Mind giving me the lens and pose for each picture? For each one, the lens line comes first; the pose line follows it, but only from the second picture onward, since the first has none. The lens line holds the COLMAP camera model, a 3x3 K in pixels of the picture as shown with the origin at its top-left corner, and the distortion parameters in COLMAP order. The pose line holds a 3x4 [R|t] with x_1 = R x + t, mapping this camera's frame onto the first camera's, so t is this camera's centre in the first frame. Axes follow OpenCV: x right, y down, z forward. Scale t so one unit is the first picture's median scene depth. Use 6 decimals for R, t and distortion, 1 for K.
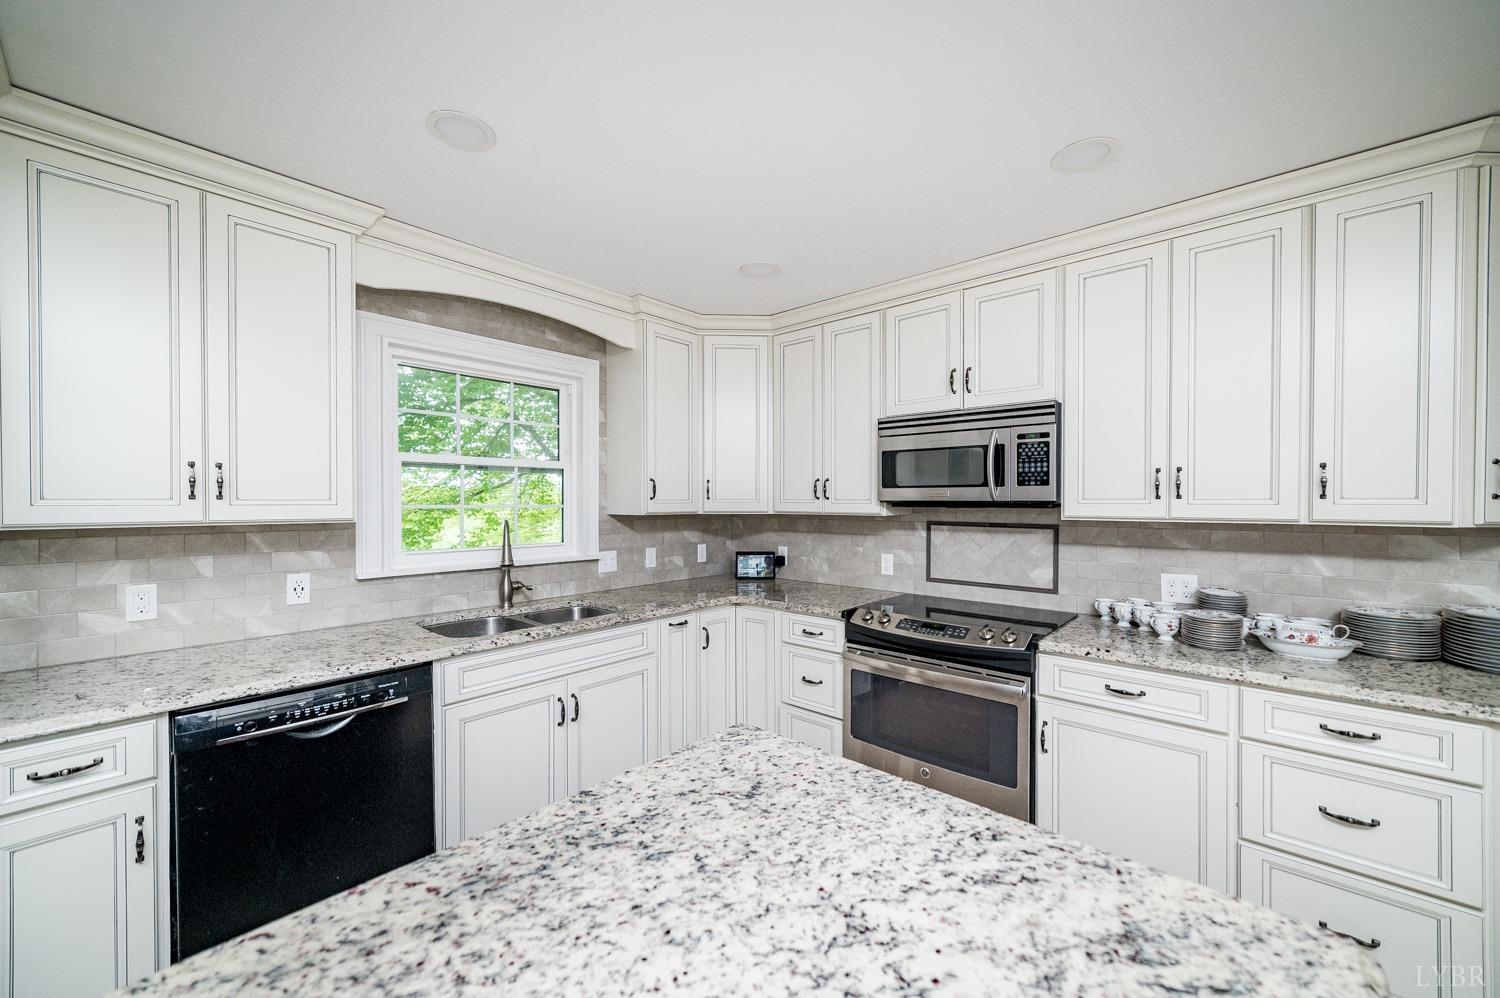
lens RADIAL K [[568.4, 0, 747.7], [0, 568.4, 501.1], [0, 0, 1]] dist [0.000994, 0.000062]
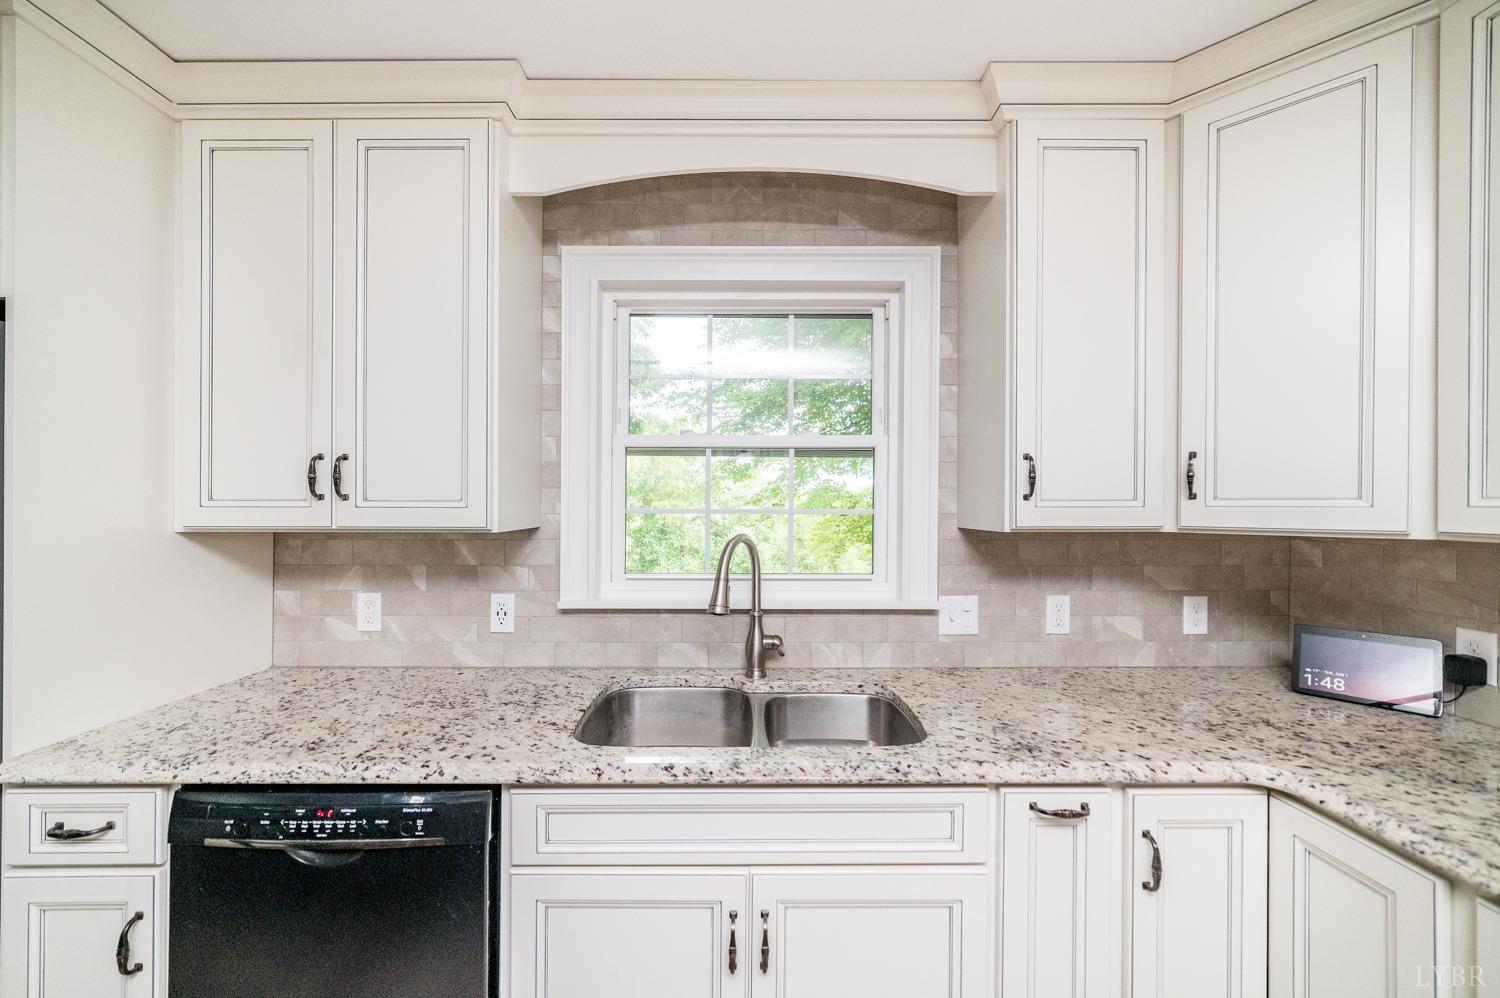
lens RADIAL K [[568.4, 0, 751.4], [0, 568.4, 511.0], [0, 0, 1]] dist [0.000994, 0.000062]
pose [[0.673624, 0.004851, -0.739058, 0.027274], [-0.001418, 0.999985, 0.005271, 0.005506], [0.739073, -0.002503, 0.673621, 0.605568]]
